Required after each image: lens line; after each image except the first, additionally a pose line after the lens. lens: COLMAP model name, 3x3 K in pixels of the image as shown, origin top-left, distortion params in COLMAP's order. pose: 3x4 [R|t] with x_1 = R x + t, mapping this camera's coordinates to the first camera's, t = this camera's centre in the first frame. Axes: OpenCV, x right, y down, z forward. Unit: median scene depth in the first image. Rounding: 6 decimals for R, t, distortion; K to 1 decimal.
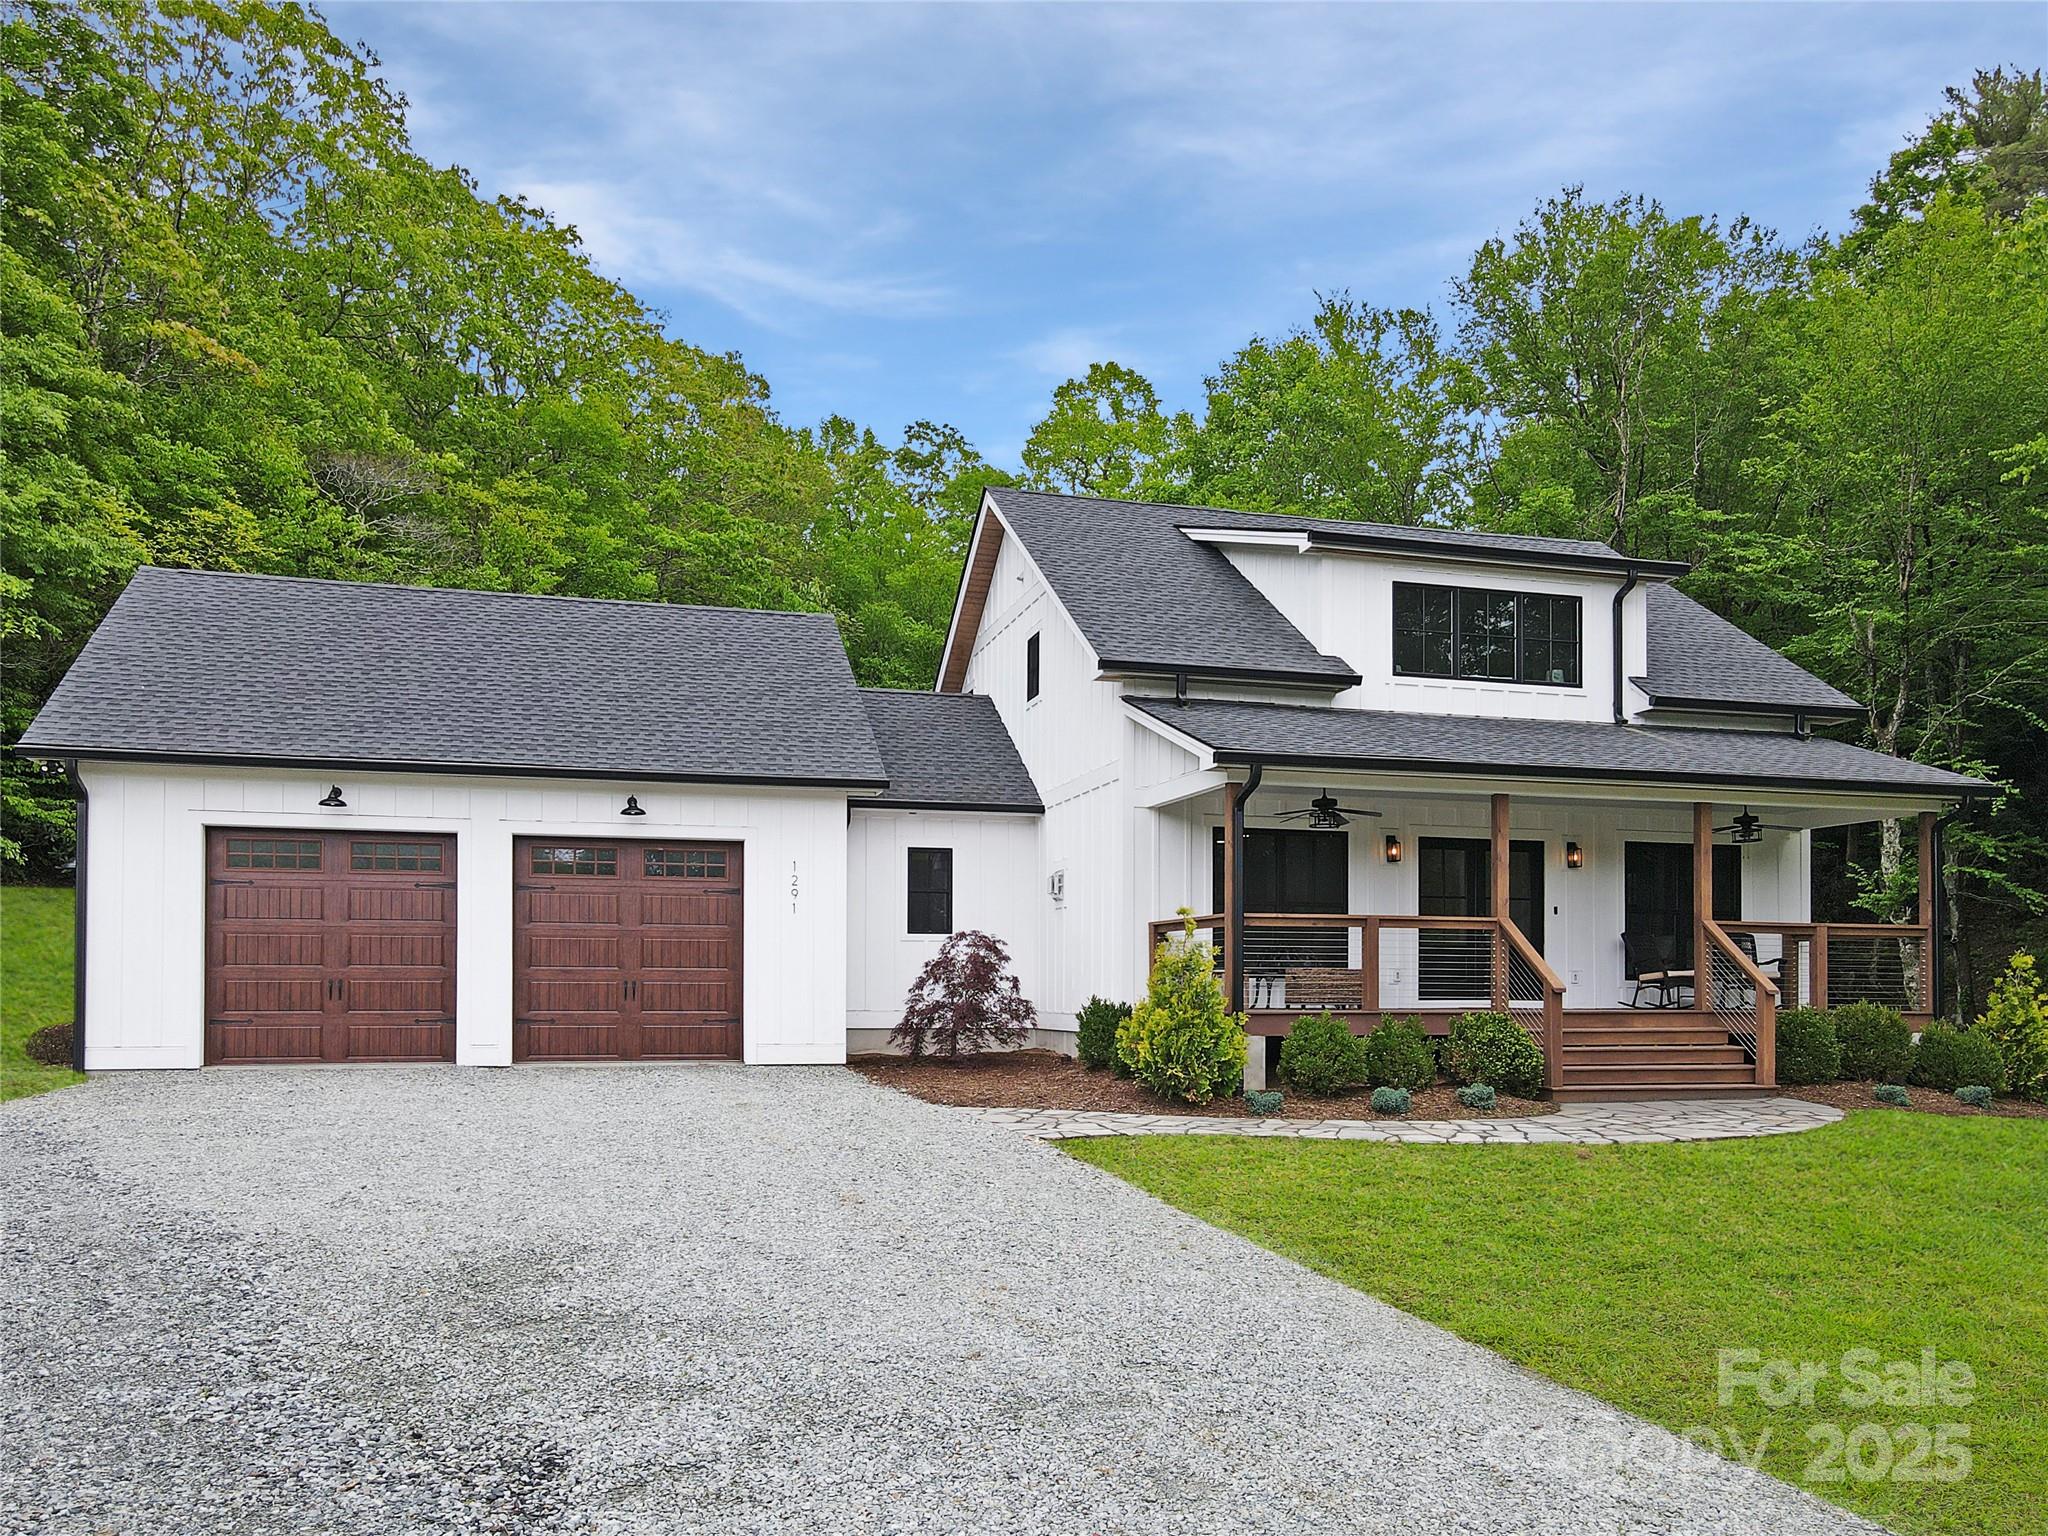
lens RADIAL K [[1557.0, 0, 1011.8], [0, 1557.0, 981.6], [0, 0, 1]] dist [0.004825, 0.006840]
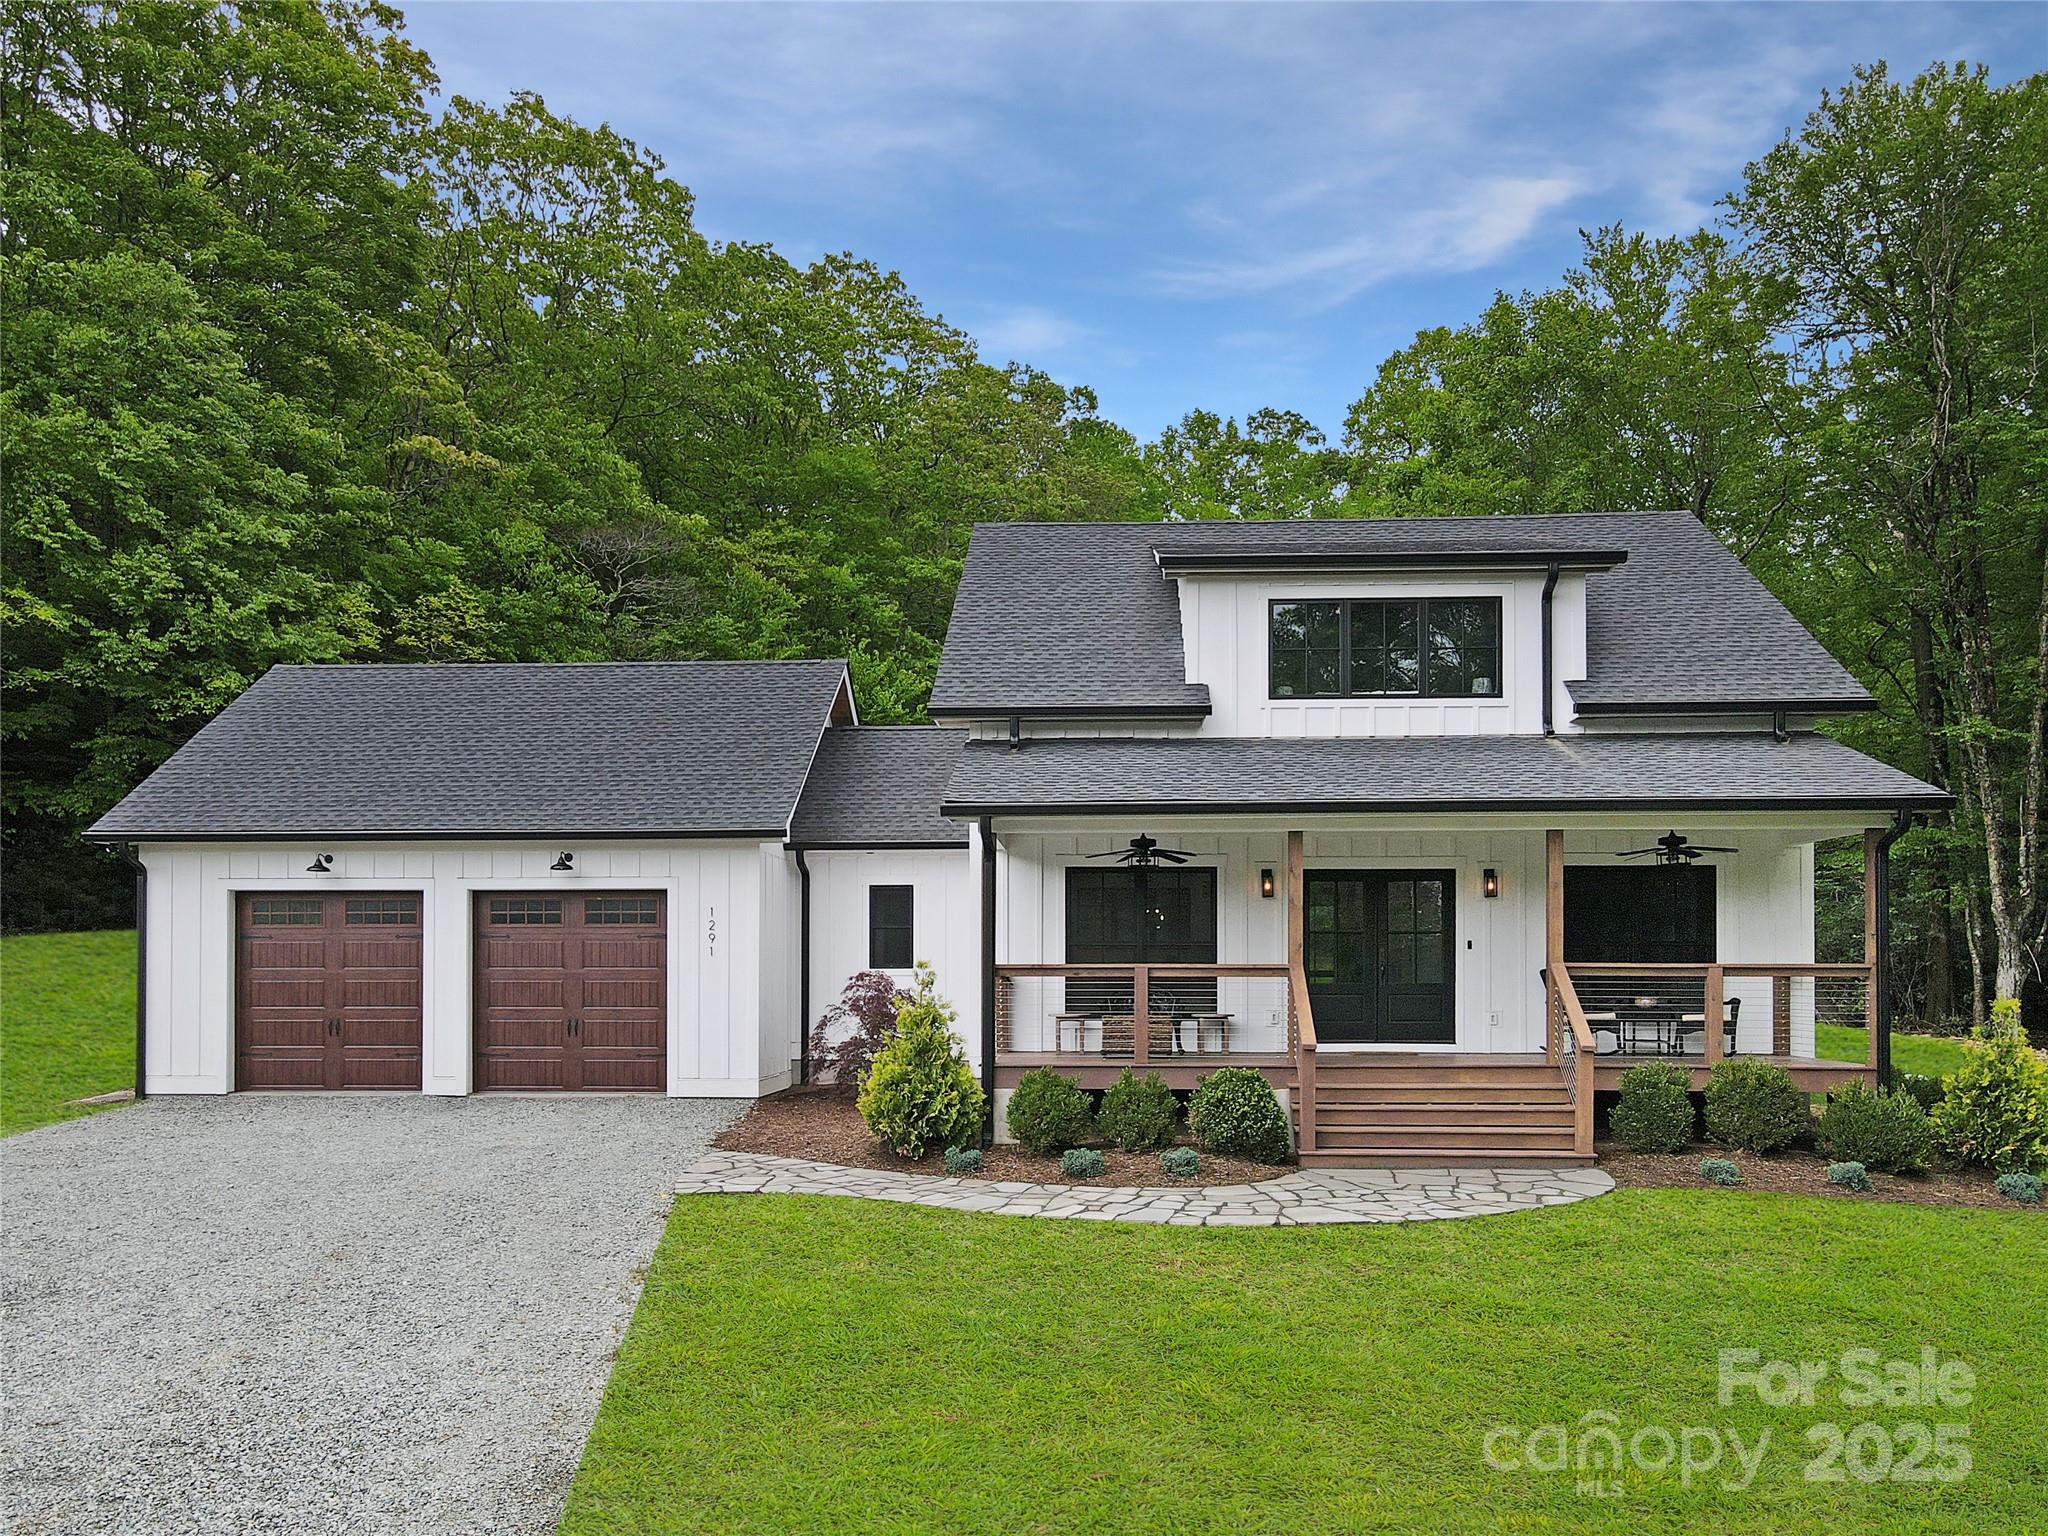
lens RADIAL K [[1566.8, 0, 1069.7], [0, 1566.8, 967.4], [0, 0, 1]] dist [0.005643, 0.007166]
pose [[0.946348, -0.004199, -0.323123, 0.429920], [0.005983, 0.999972, 0.004527, -0.038581], [0.323095, -0.006218, 0.946346, 0.060474]]
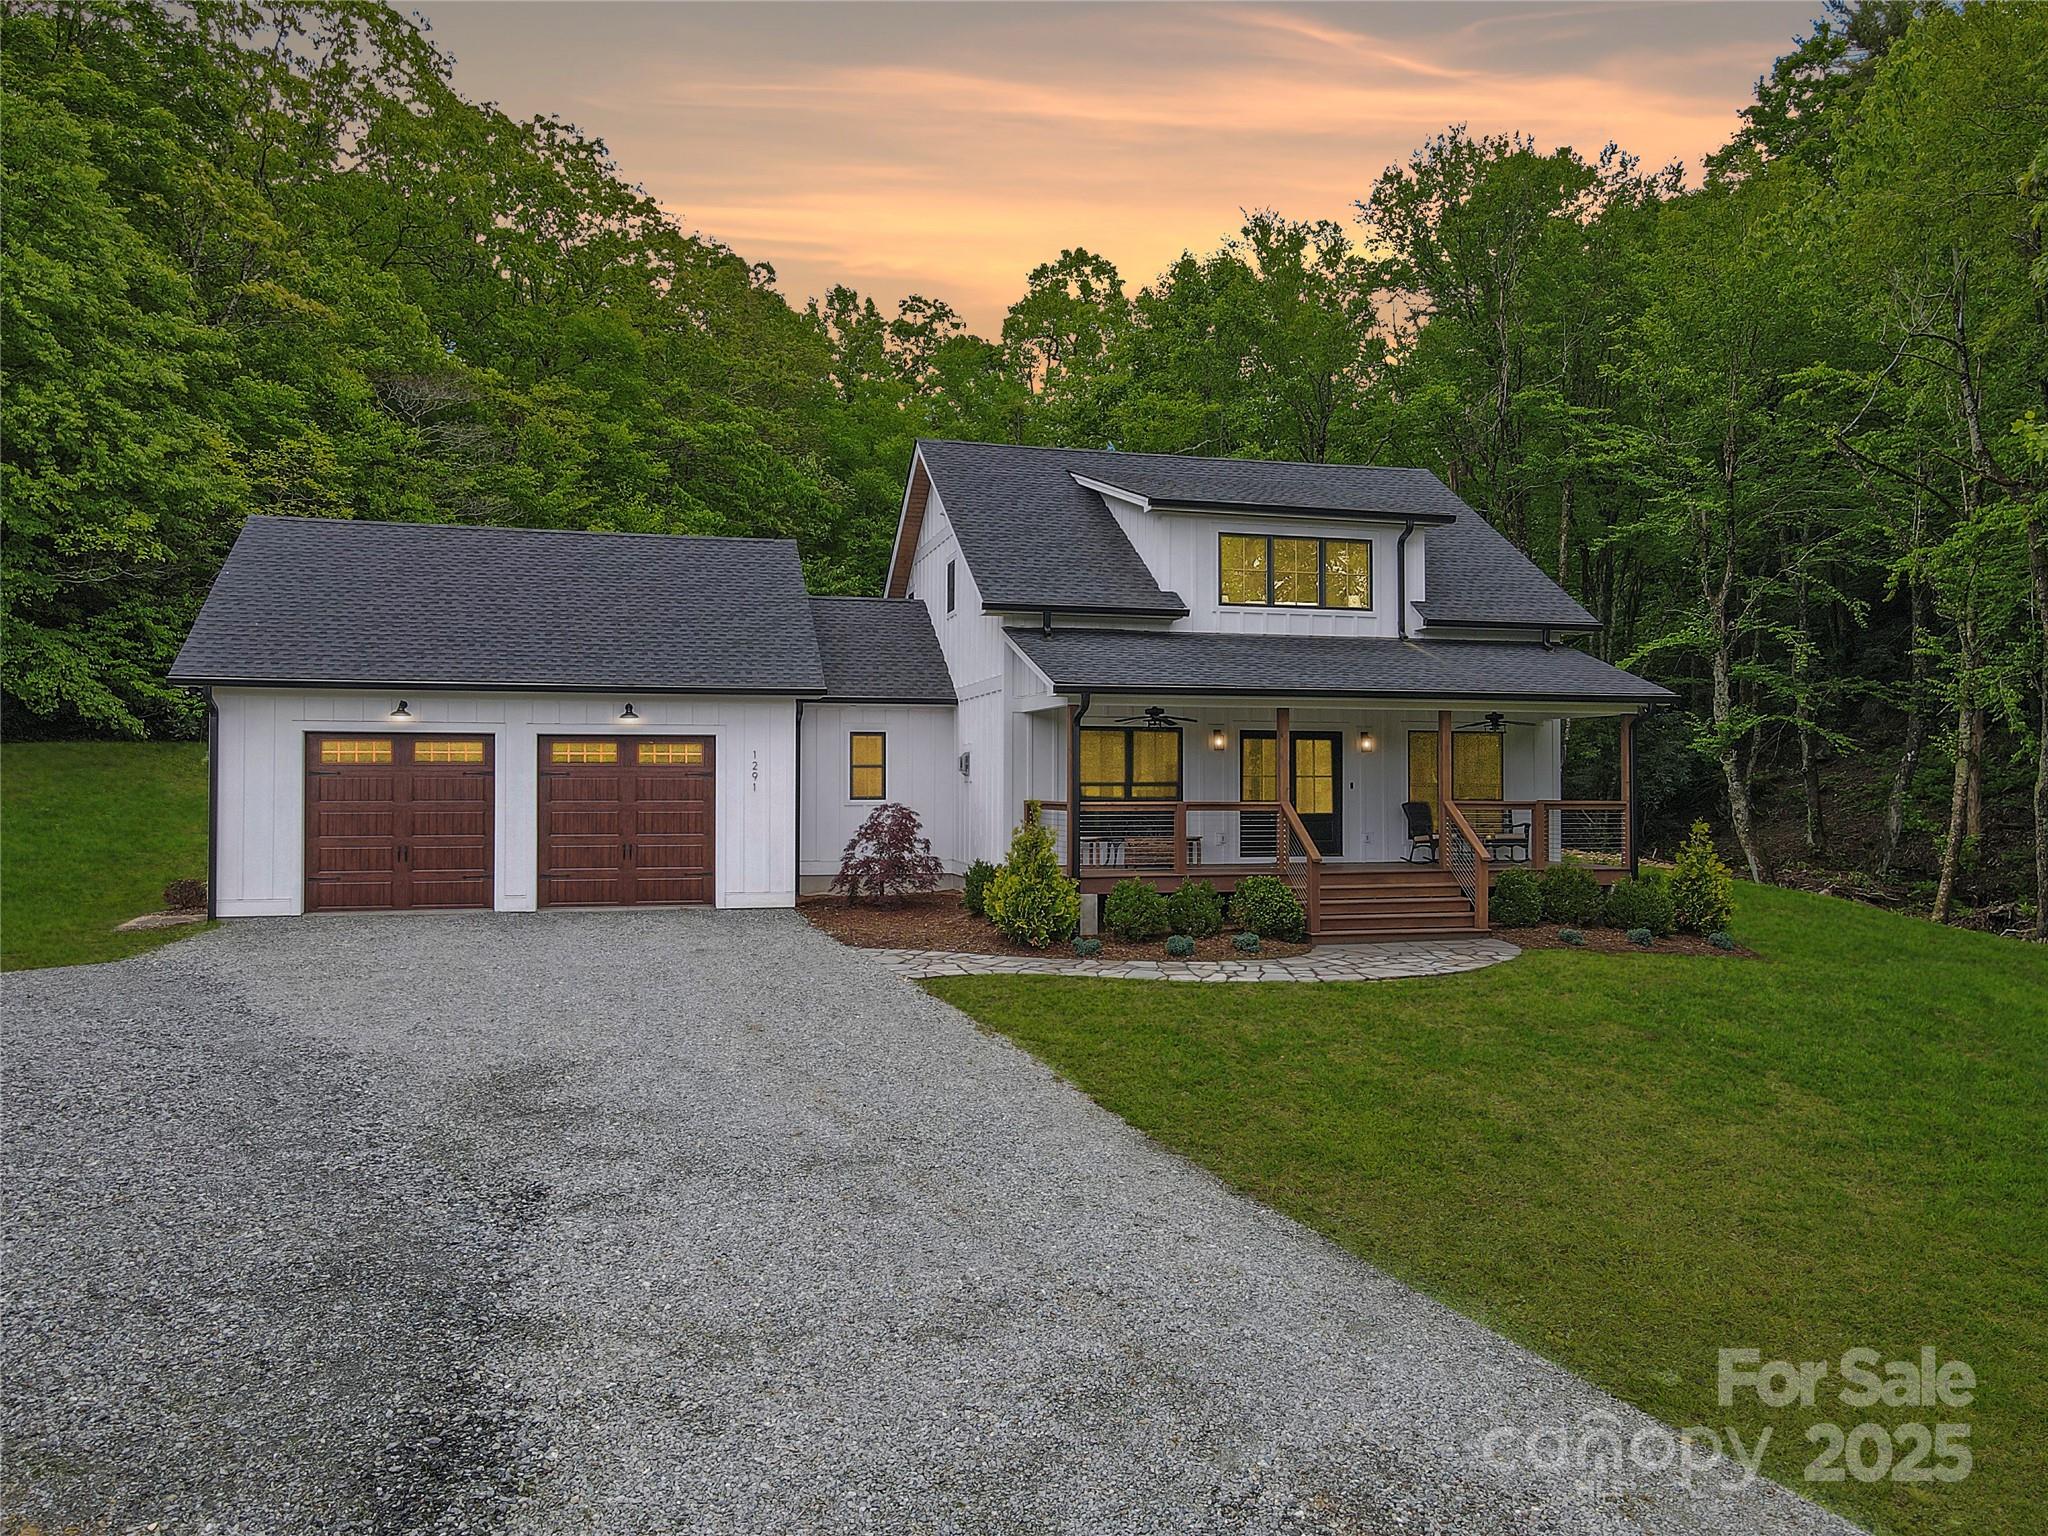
lens RADIAL K [[1516.0, 0, 1024.0], [0, 1516.0, 768.0], [0, 0, 1]] dist [-0.008465, 0.039216]
pose [[0.999936, -0.001661, -0.011164, 0.095925], [0.001652, 0.999998, -0.000856, -0.060439], [0.011165, 0.000838, 0.999937, -0.250633]]
